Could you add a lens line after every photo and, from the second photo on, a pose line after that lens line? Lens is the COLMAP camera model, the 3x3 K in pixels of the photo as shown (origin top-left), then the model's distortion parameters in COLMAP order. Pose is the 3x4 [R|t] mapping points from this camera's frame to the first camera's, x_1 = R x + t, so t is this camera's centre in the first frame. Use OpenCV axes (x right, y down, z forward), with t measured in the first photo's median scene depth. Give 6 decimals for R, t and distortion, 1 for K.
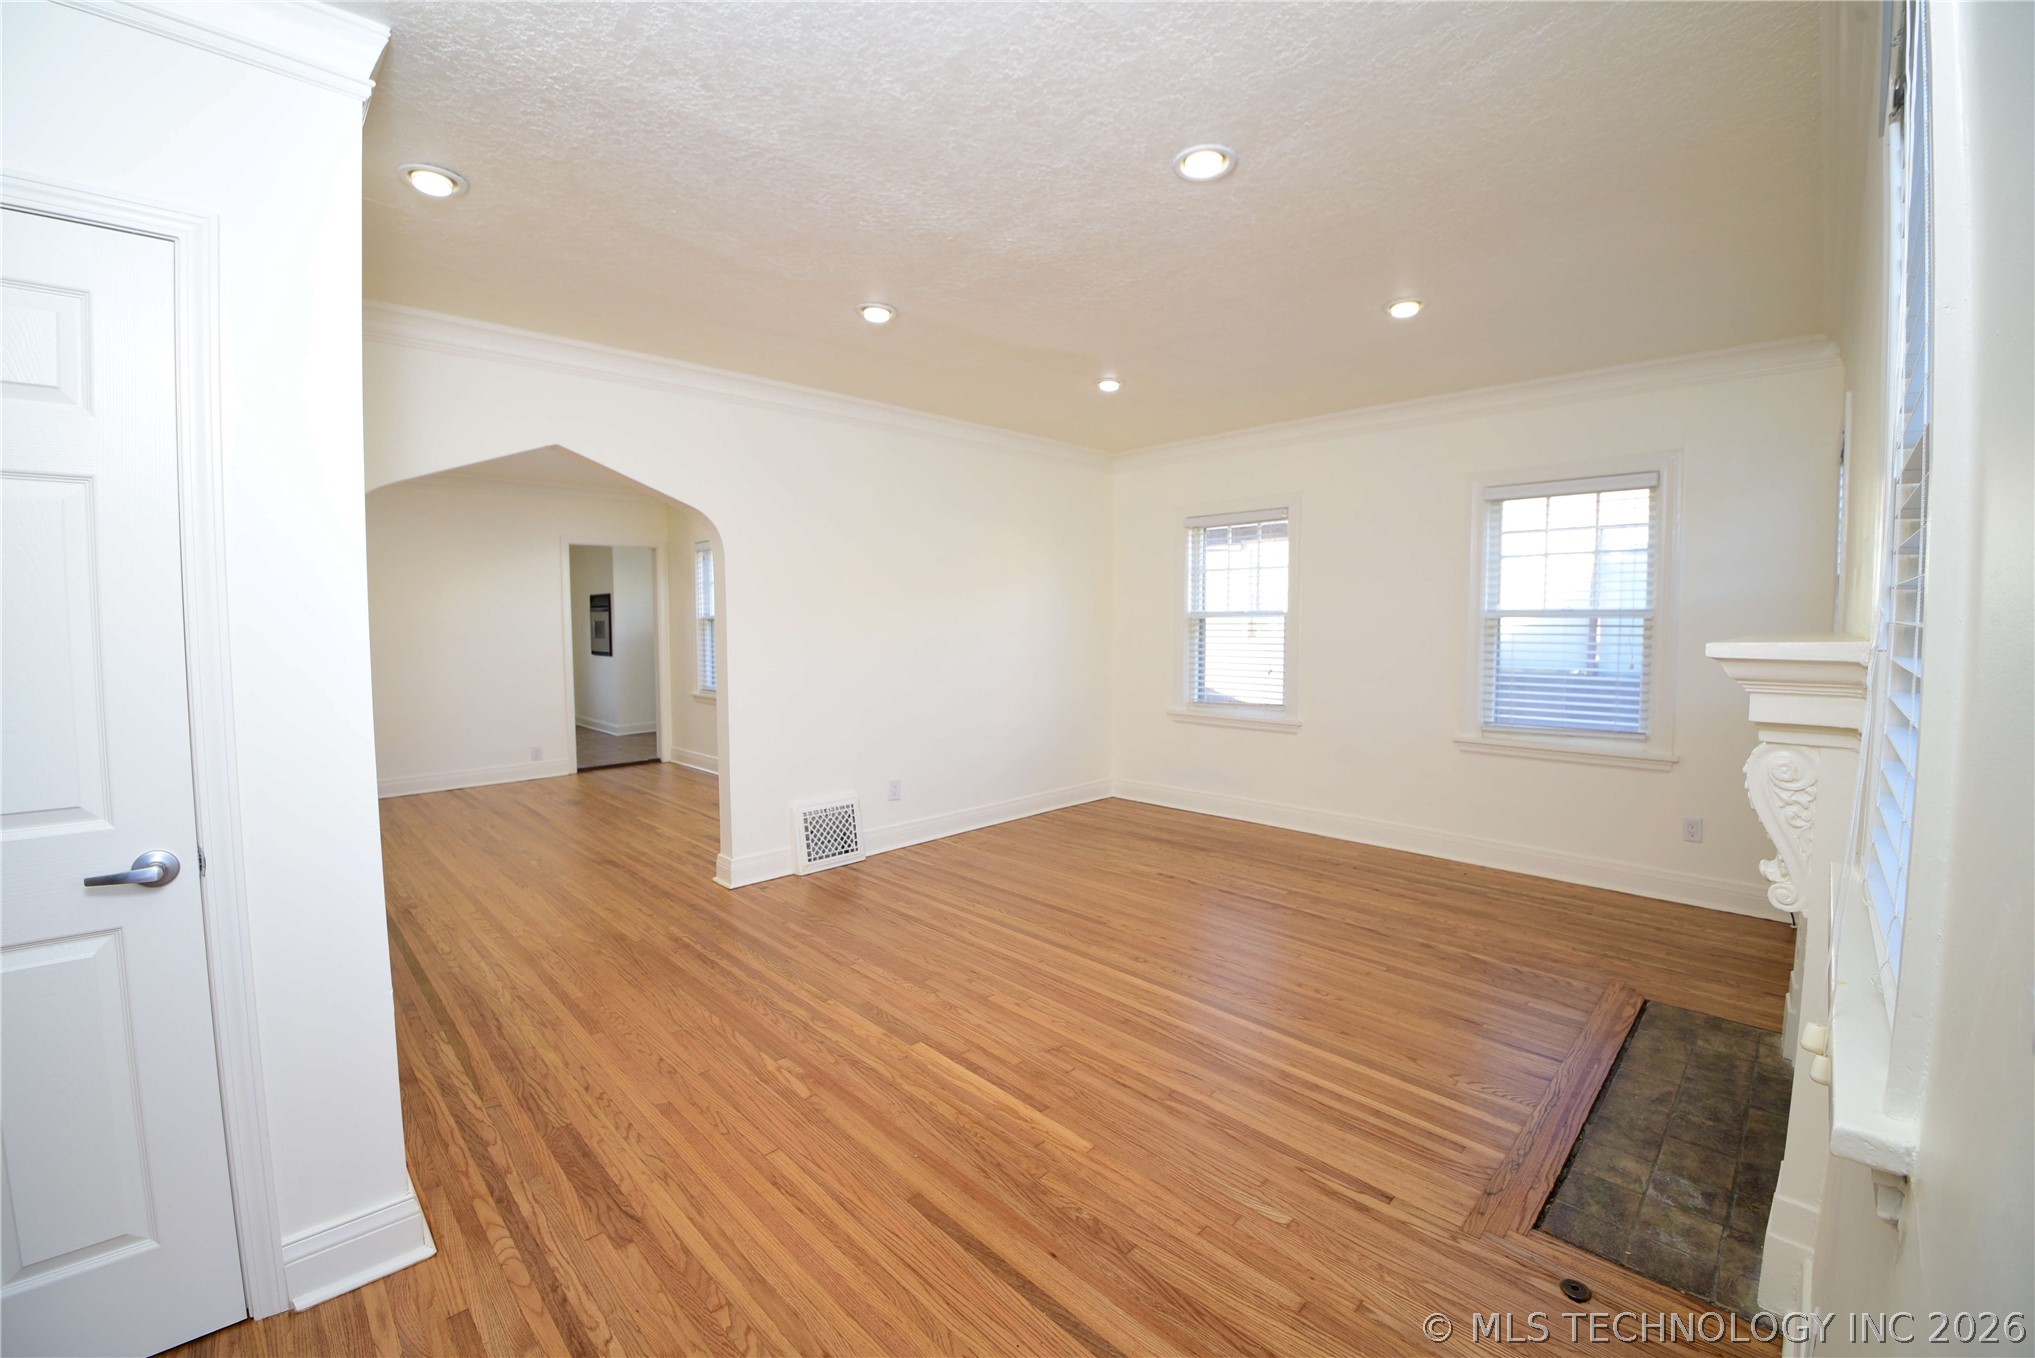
lens RADIAL K [[815.4, 0, 1018.4], [0, 815.4, 669.5], [0, 0, 1]] dist [-0.034559, -0.001950]
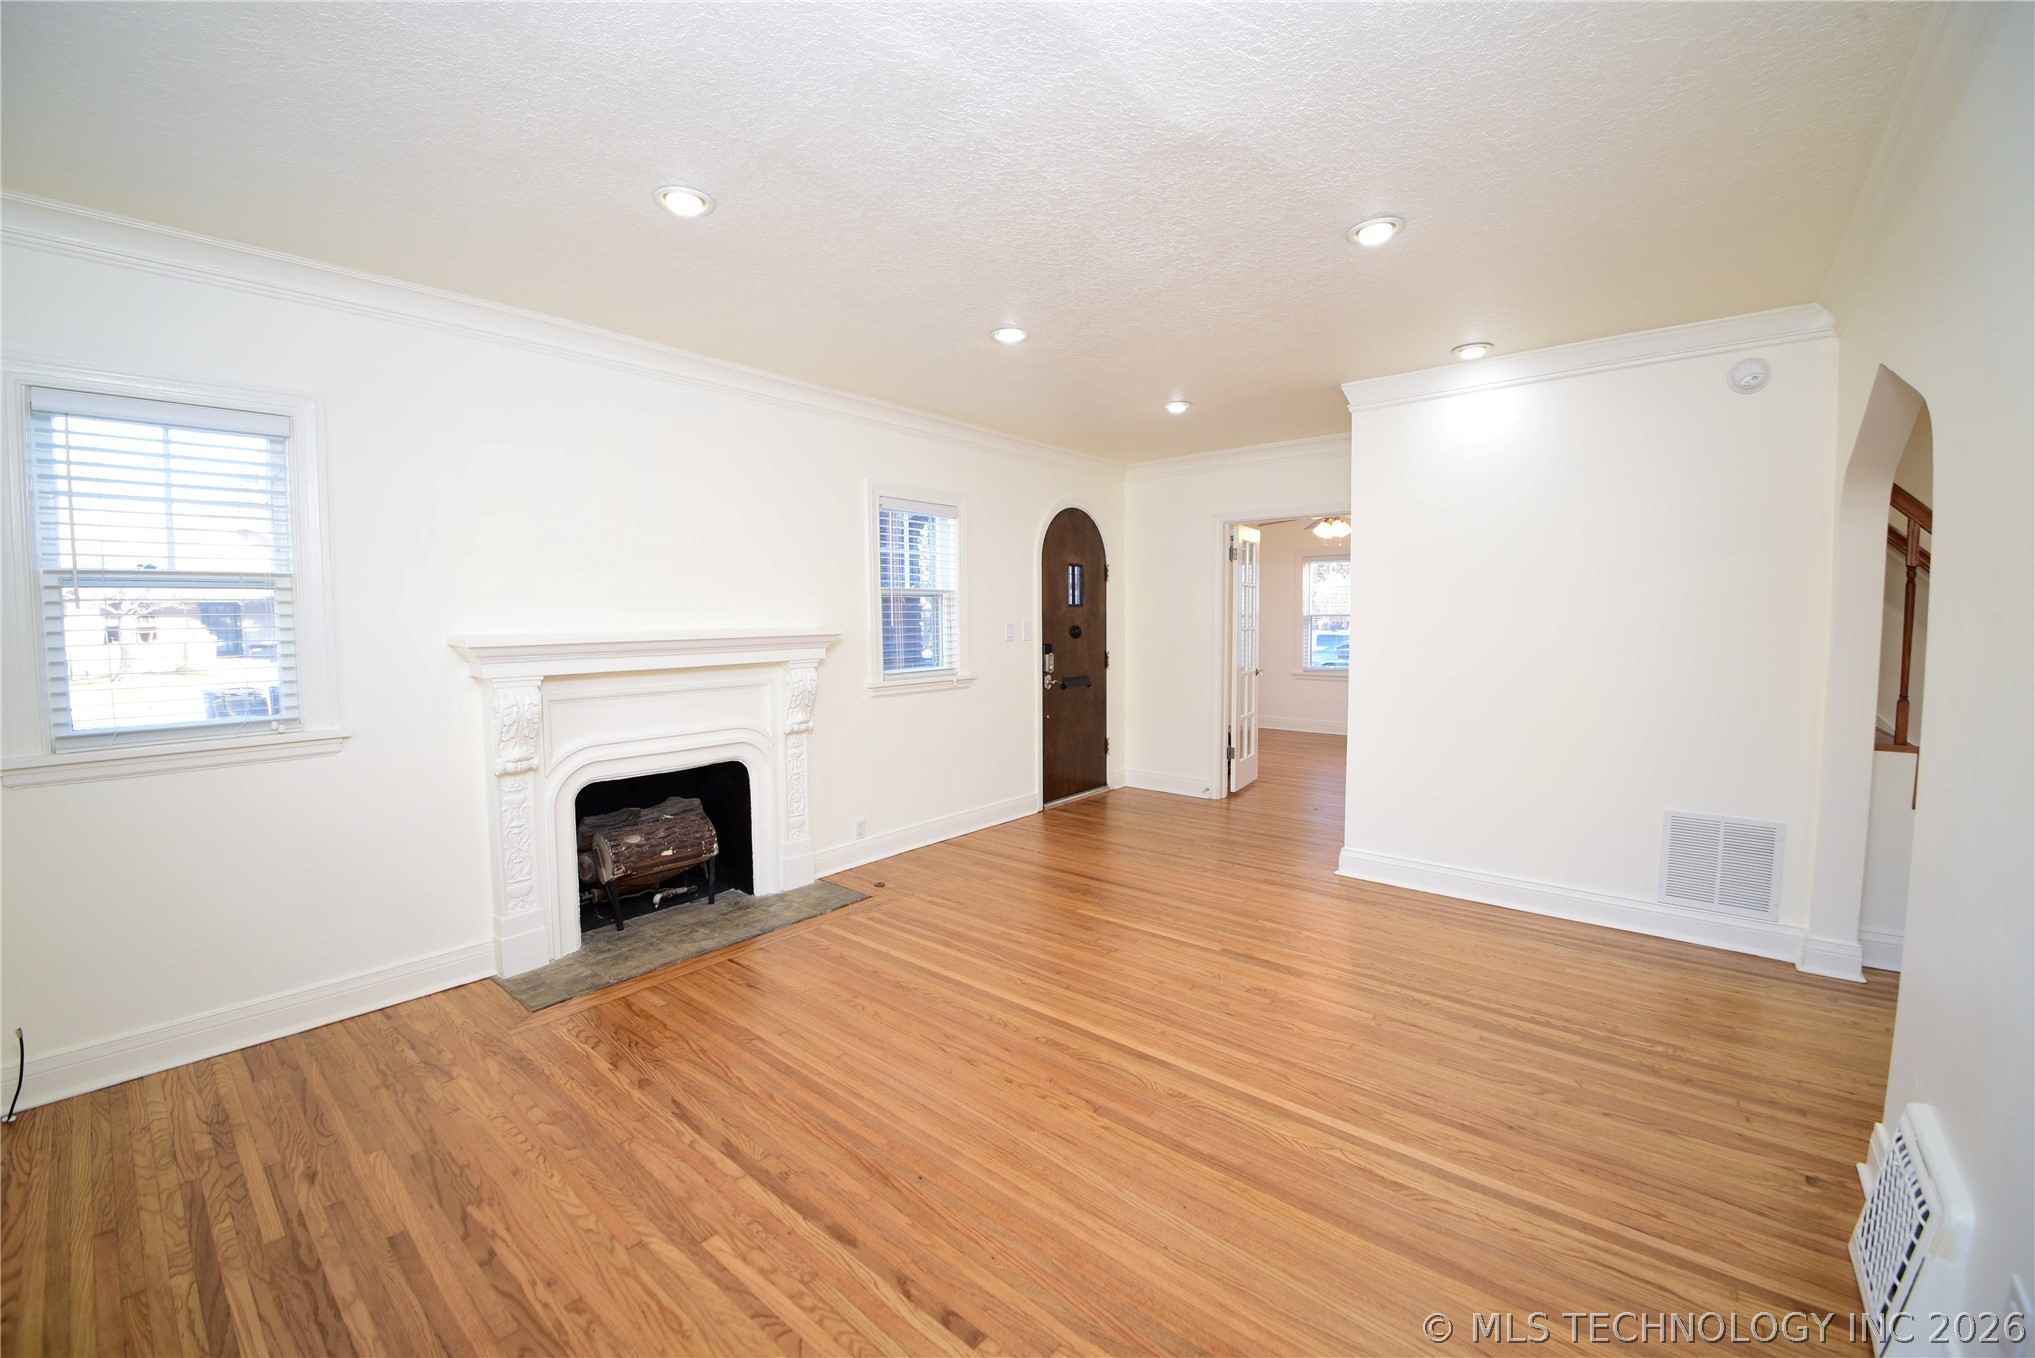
lens RADIAL K [[815.4, 0, 1034.0], [0, 815.4, 670.1], [0, 0, 1]] dist [-0.034559, -0.001950]
pose [[-0.994013, 0.016195, -0.108053, 0.233471], [0.001462, 0.990837, 0.135054, -0.116301], [0.109250, 0.134088, -0.984929, 1.689176]]
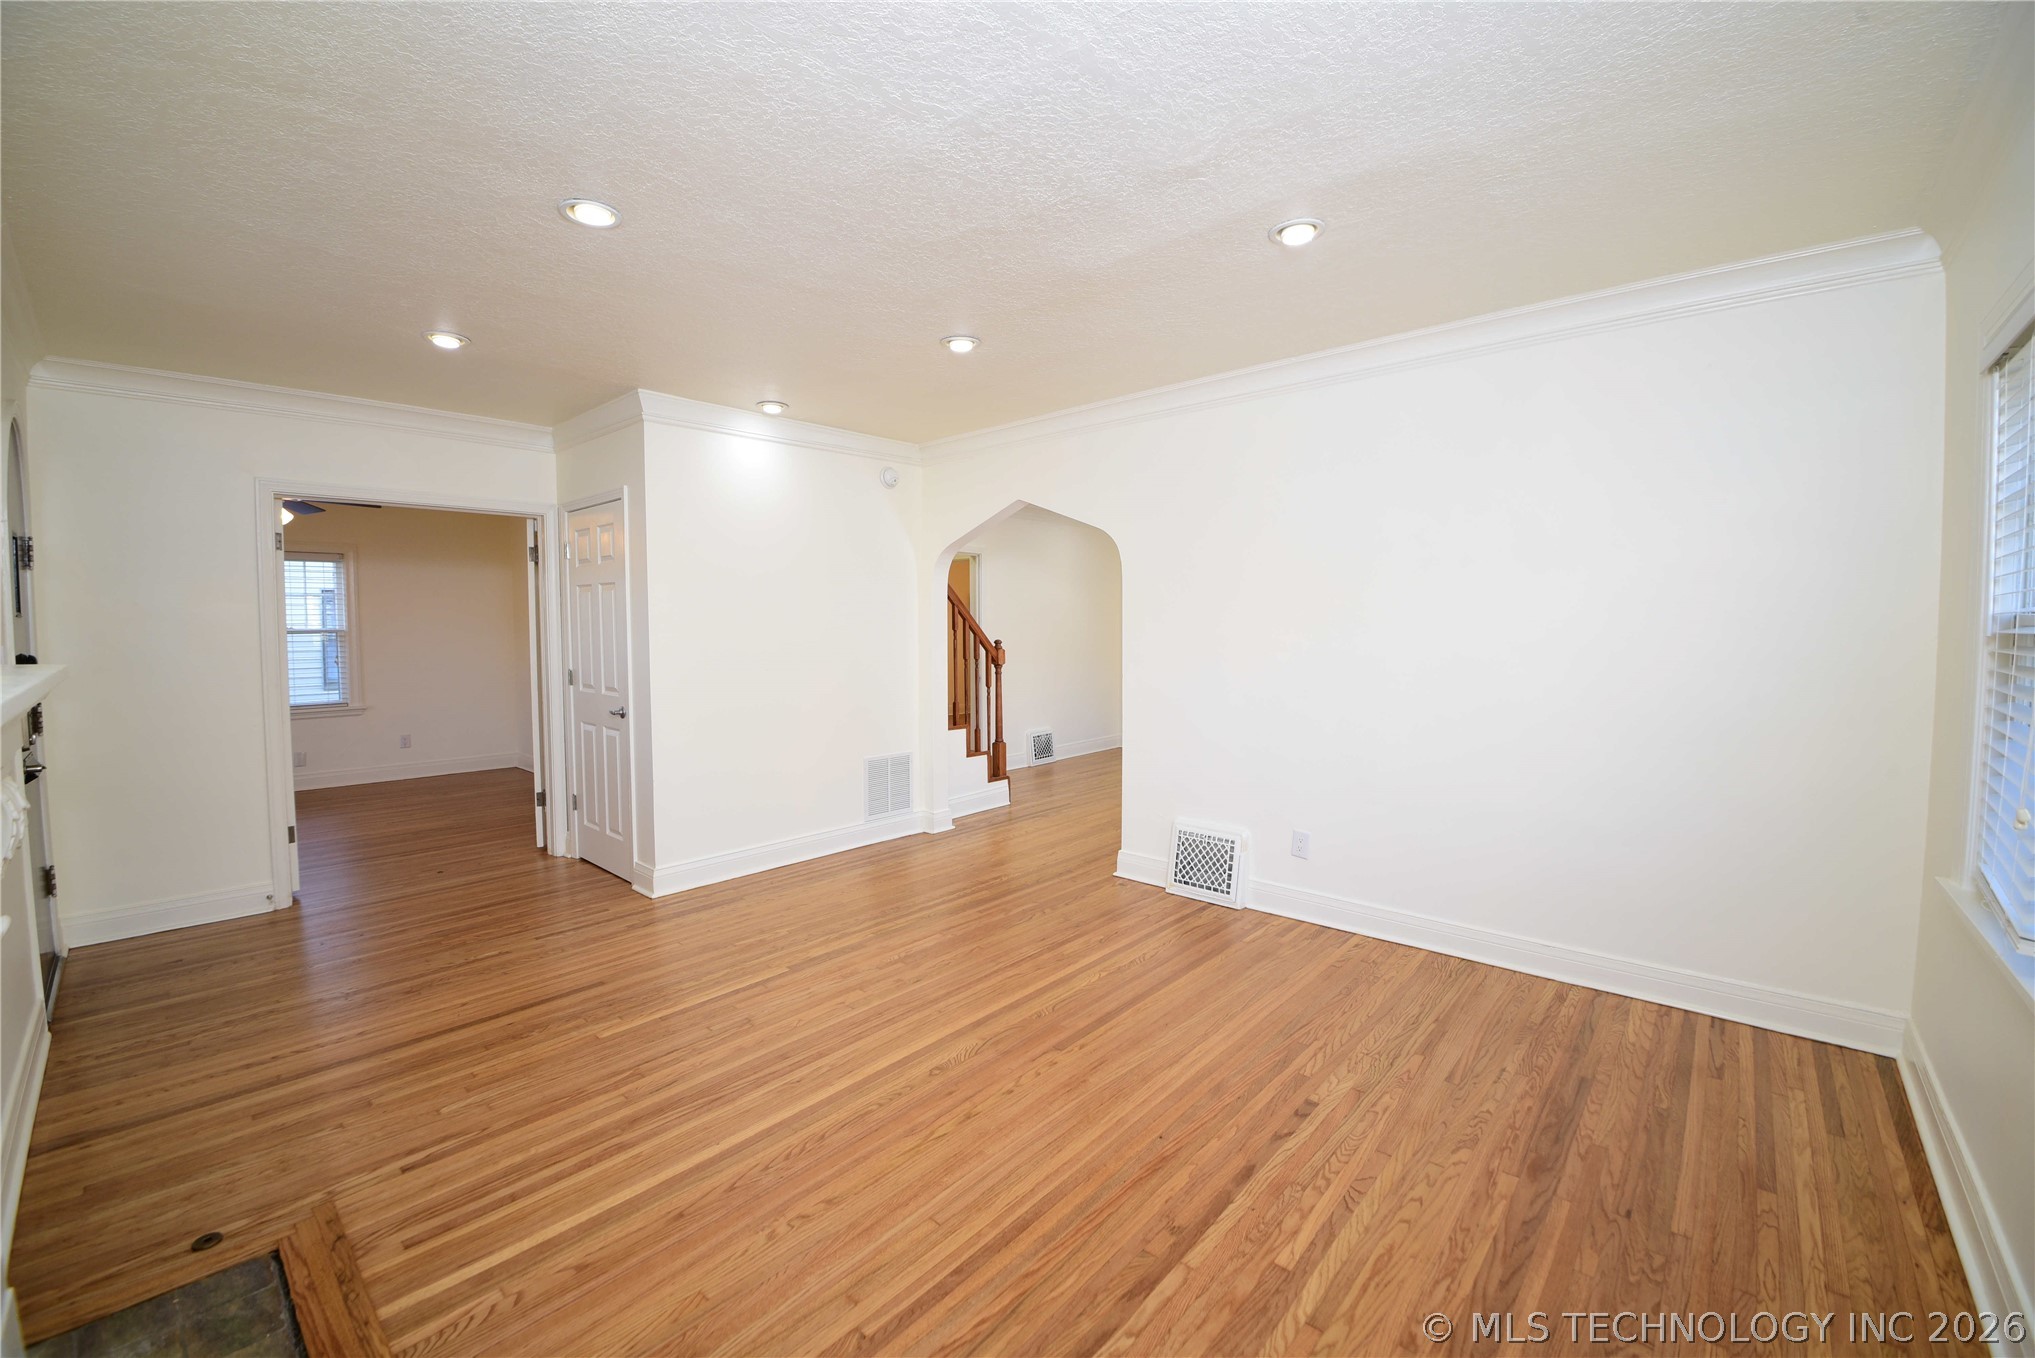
lens RADIAL K [[815.4, 0, 1021.9], [0, 815.4, 678.2], [0, 0, 1]] dist [-0.034559, -0.001950]
pose [[0.067439, 0.071155, -0.995183, 0.868668], [-0.057497, 0.996073, 0.067322, -0.071750], [0.996065, 0.052680, 0.071266, 0.972122]]
